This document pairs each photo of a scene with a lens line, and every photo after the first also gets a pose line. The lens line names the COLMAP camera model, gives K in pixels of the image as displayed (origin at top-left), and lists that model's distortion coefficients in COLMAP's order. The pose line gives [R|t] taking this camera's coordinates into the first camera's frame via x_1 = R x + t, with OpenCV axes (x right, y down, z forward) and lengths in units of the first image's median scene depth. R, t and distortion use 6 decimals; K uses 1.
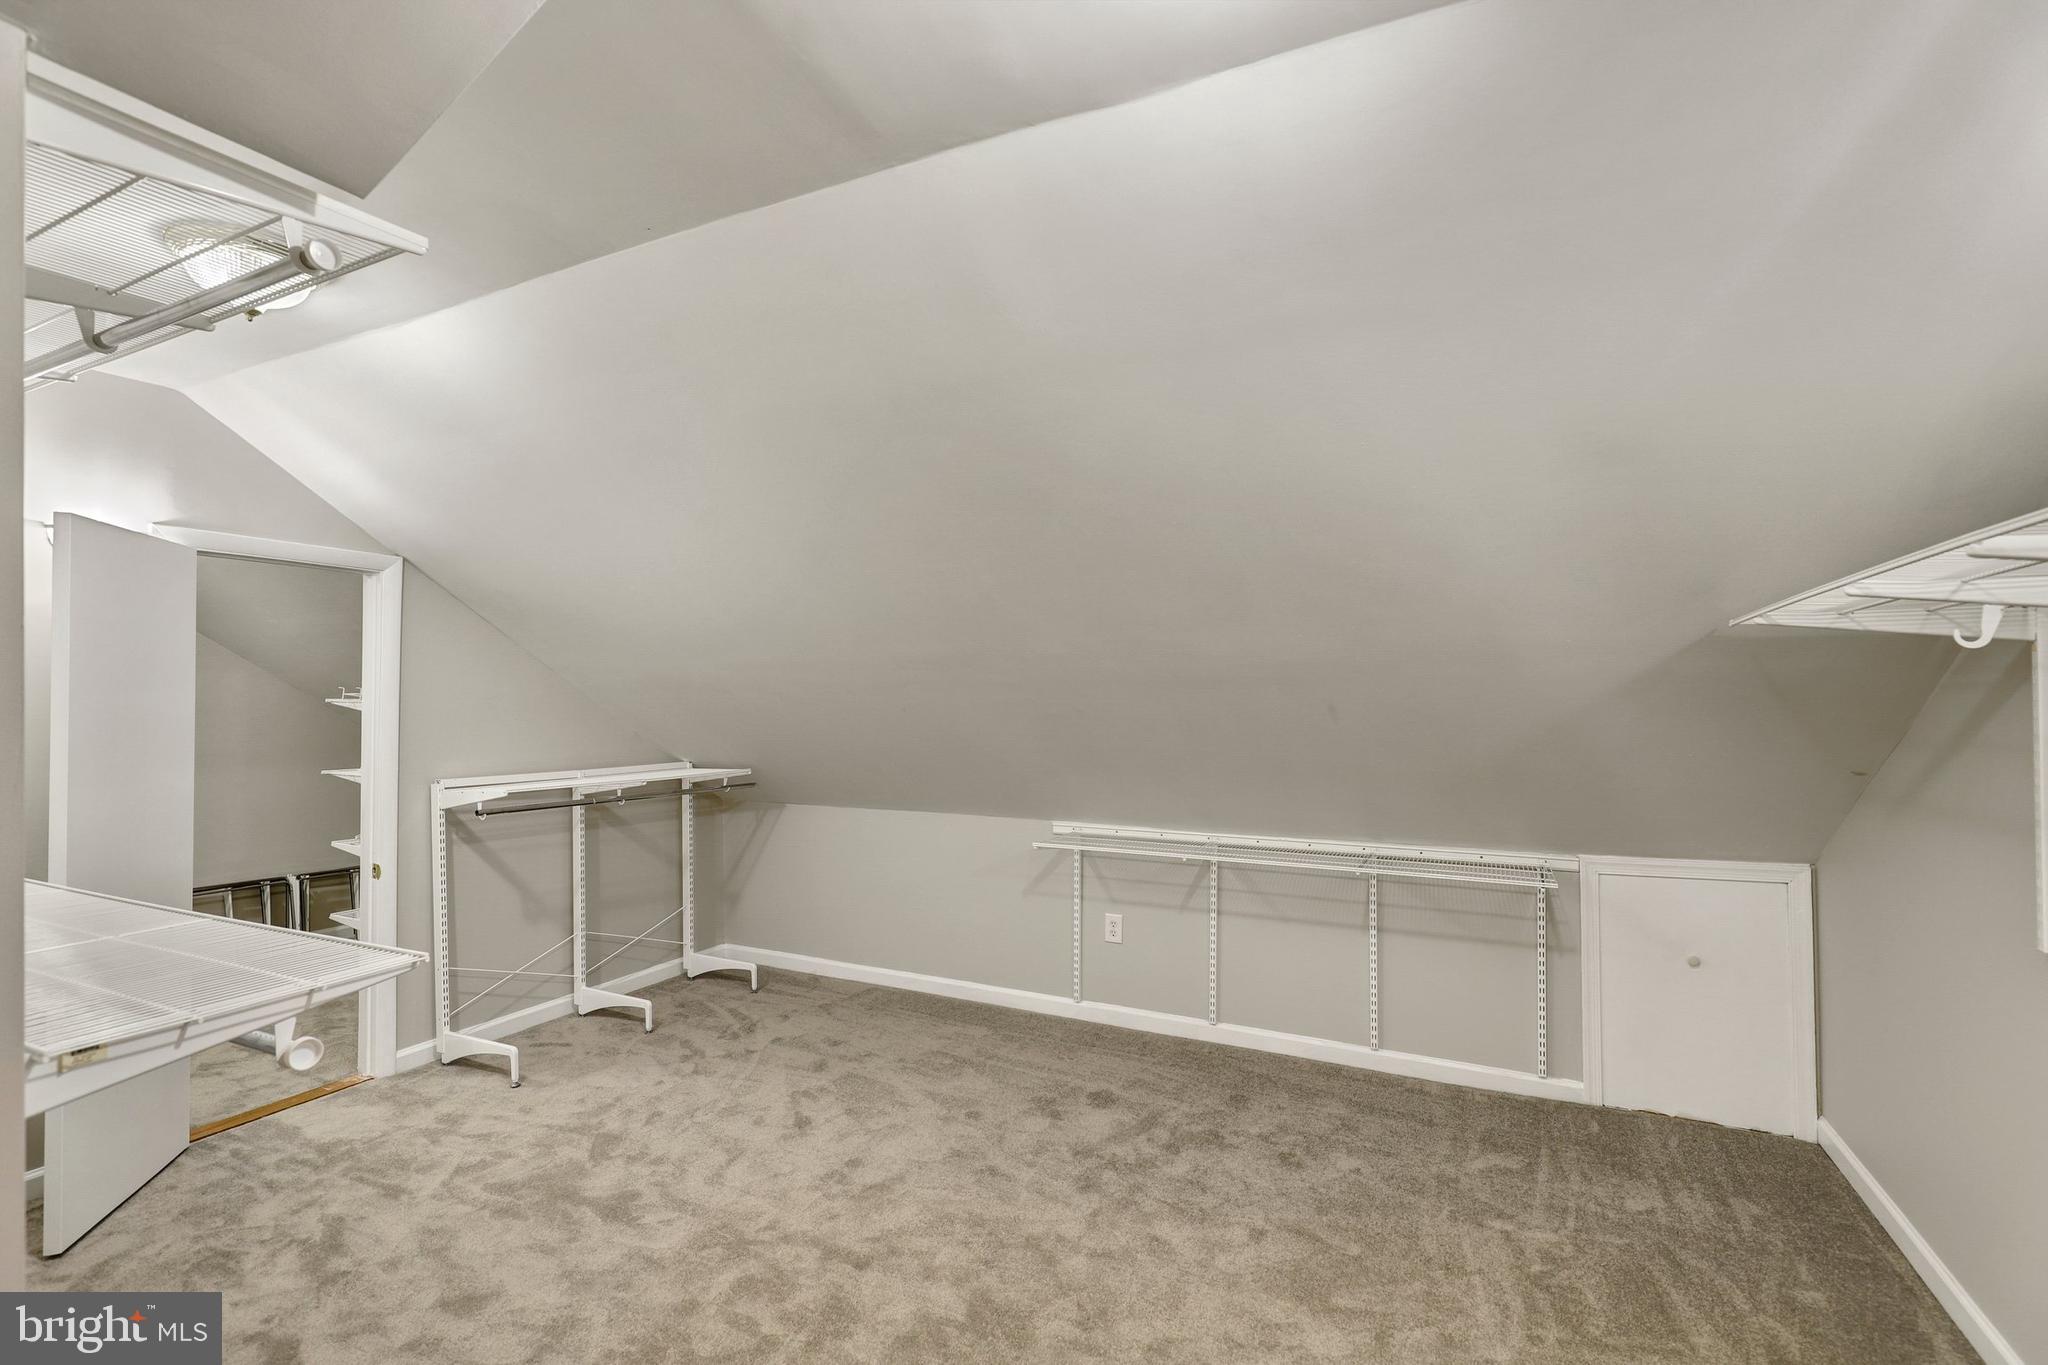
lens RADIAL K [[921.2, 0, 1031.0], [0, 921.2, 682.9], [0, 0, 1]] dist [0.000787, -0.000156]
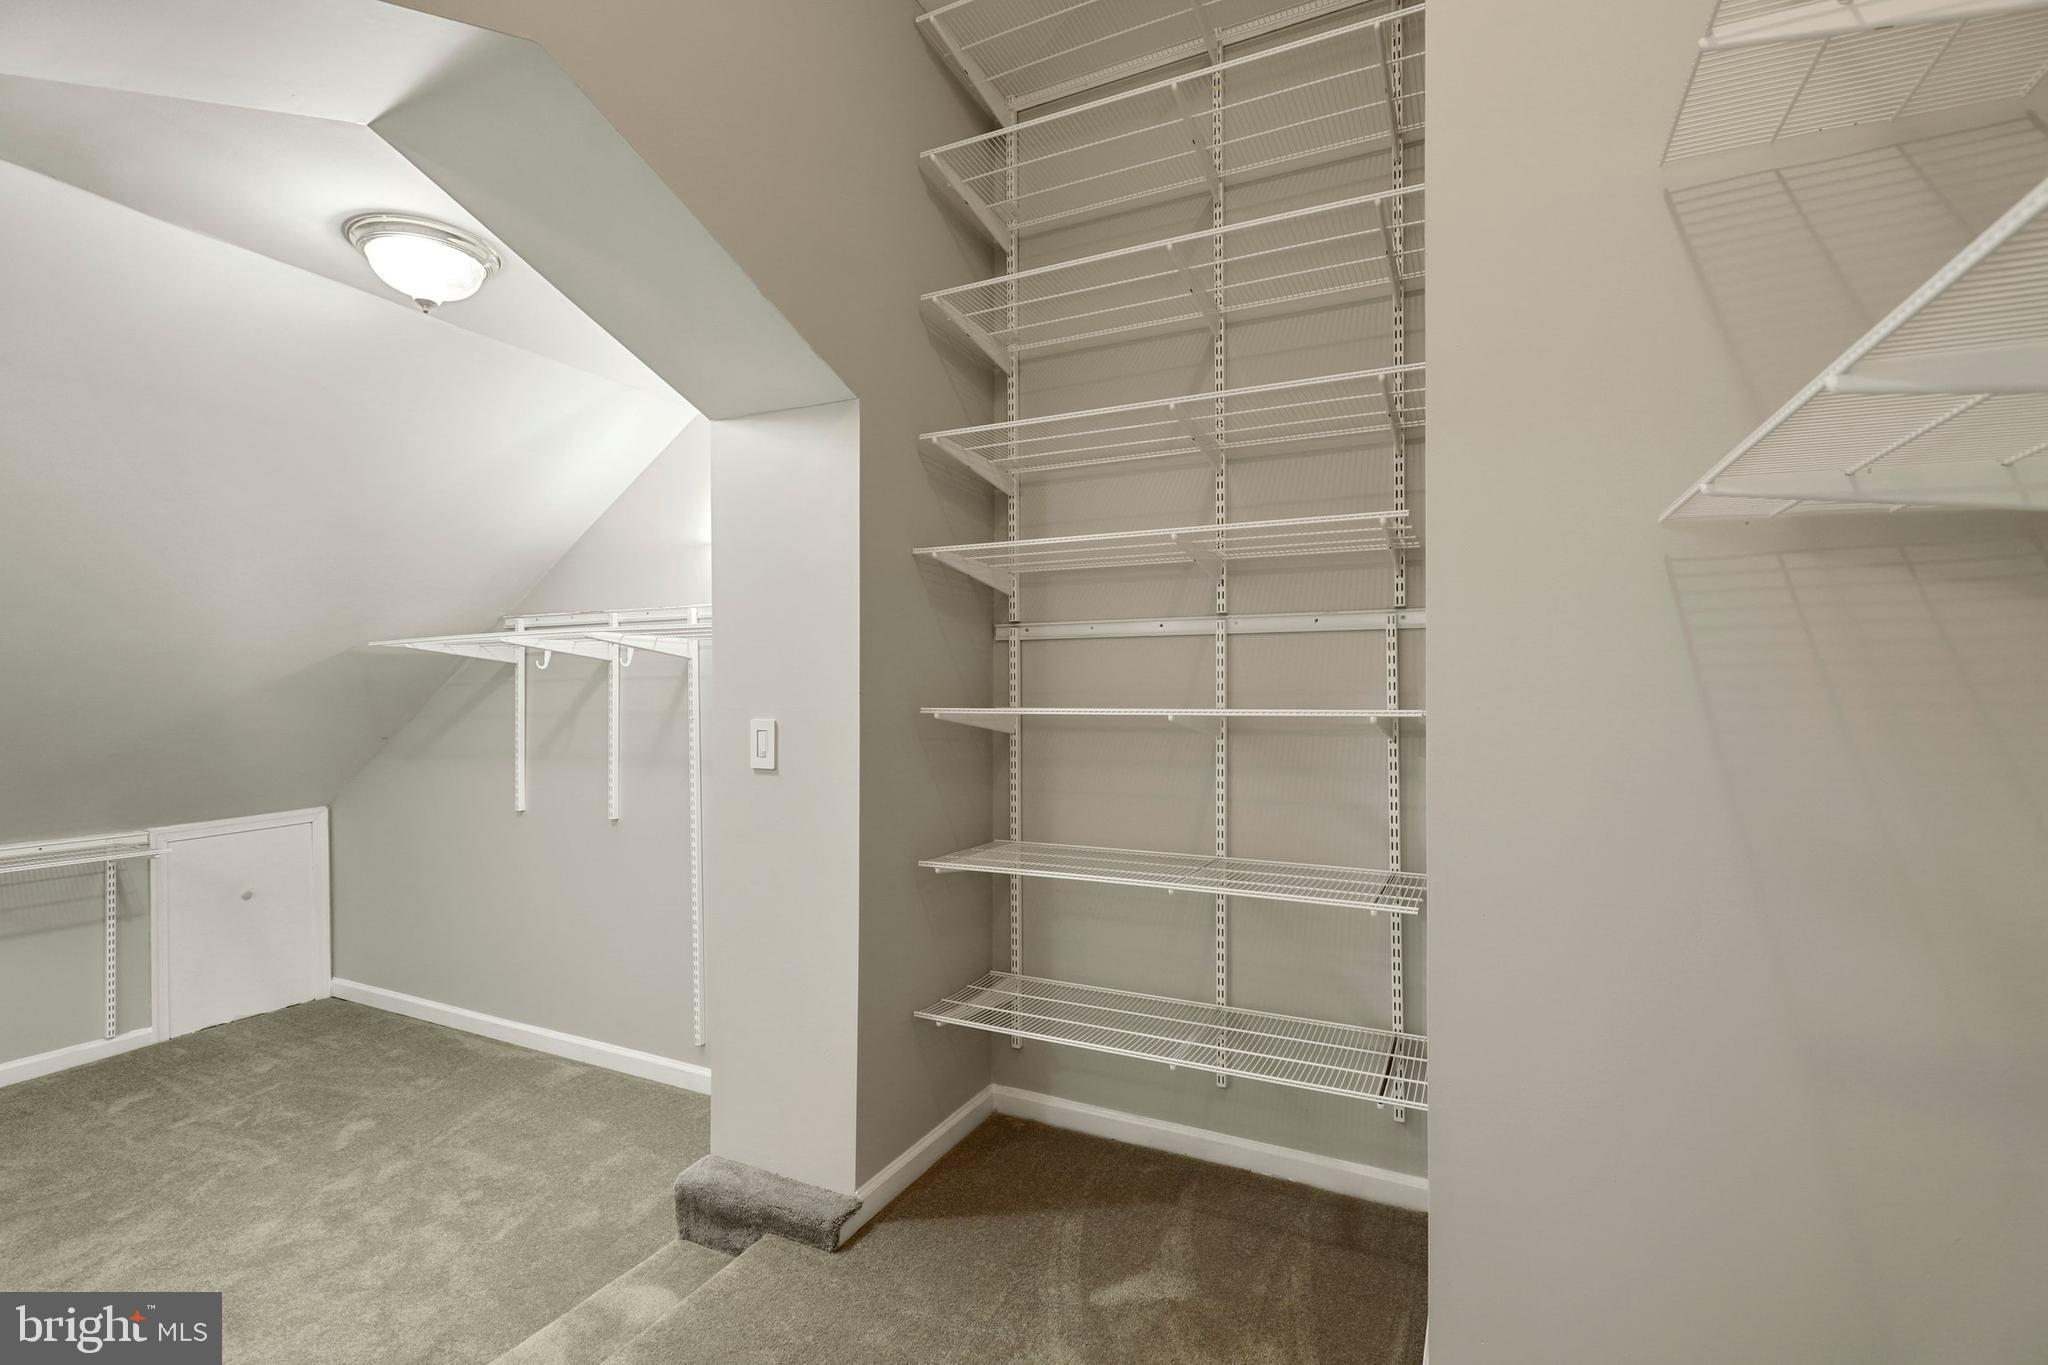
lens RADIAL K [[921.2, 0, 1031.0], [0, 921.2, 682.9], [0, 0, 1]] dist [0.000787, -0.000156]
pose [[0.001903, 0.003674, 0.999991, -0.586486], [-0.012733, 0.999912, -0.003650, -0.004314], [-0.999917, -0.012726, 0.001950, -0.097976]]
